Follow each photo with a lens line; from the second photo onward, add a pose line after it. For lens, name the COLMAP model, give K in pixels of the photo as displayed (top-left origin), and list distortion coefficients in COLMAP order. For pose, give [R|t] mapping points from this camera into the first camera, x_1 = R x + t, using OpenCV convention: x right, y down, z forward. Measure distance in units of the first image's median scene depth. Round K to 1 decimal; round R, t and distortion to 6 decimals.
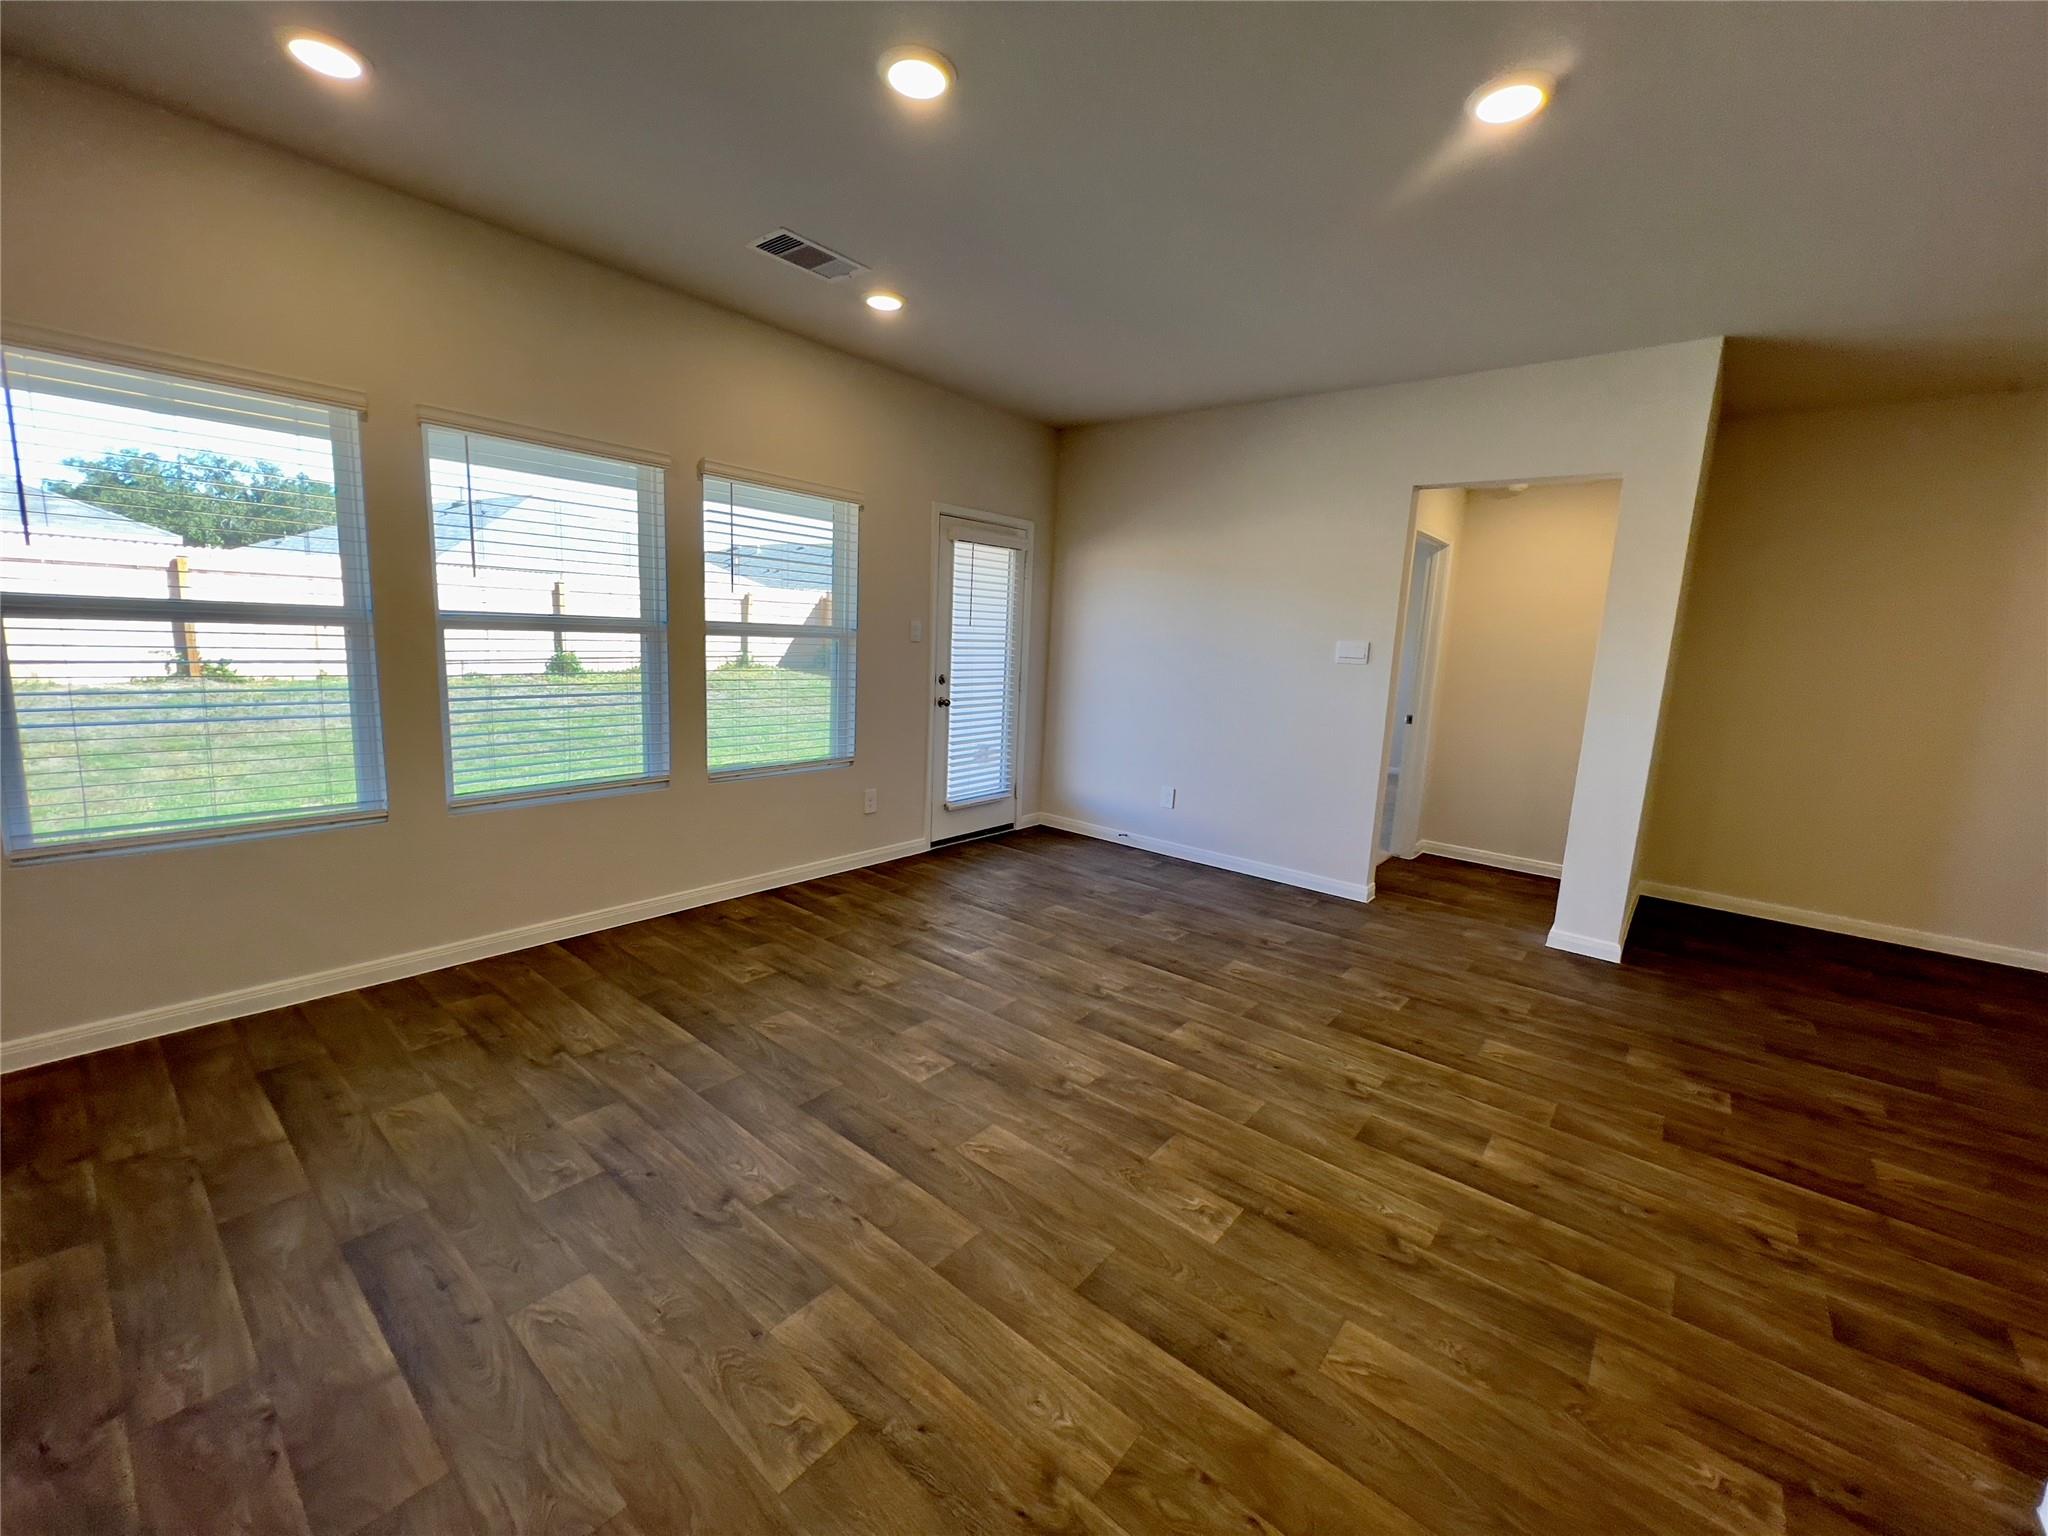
lens RADIAL K [[819.8, 0, 1020.2], [0, 819.8, 763.3], [0, 0, 1]] dist [-0.000947, 0.000163]
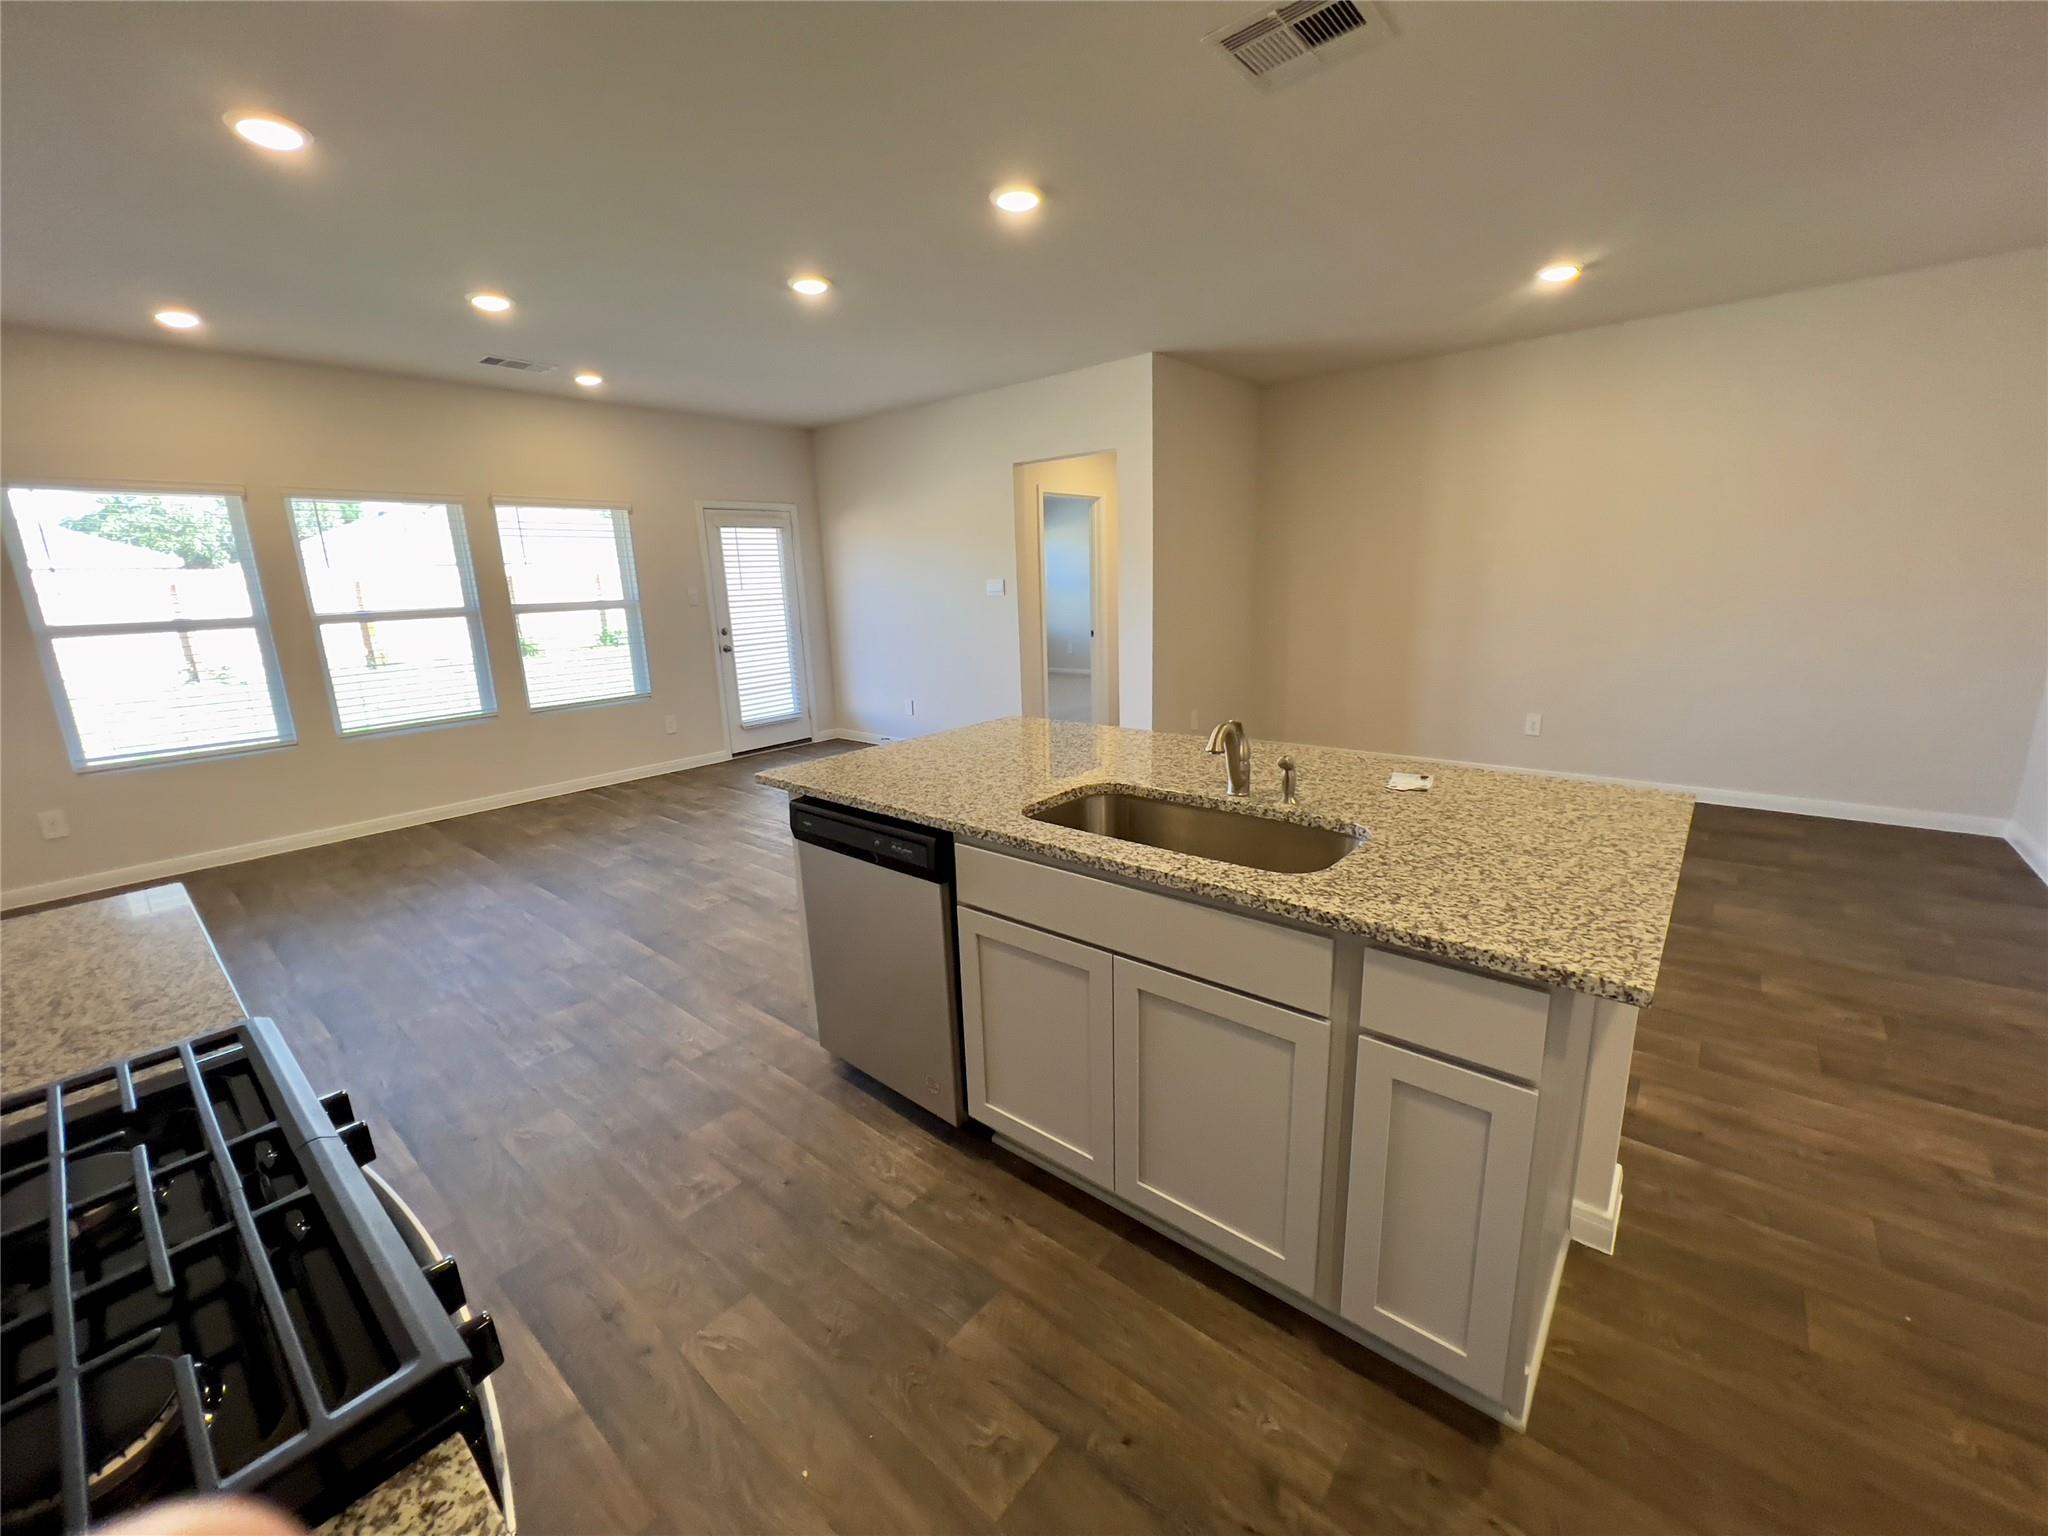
lens RADIAL K [[830.7, 0, 1031.8], [0, 830.7, 776.5], [0, 0, 1]] dist [-0.048667, 0.036614]
pose [[0.996775, -0.075503, -0.027189, 0.411960], [0.077295, 0.994377, 0.072385, 0.071466], [0.021571, -0.074253, 0.997006, -0.340217]]
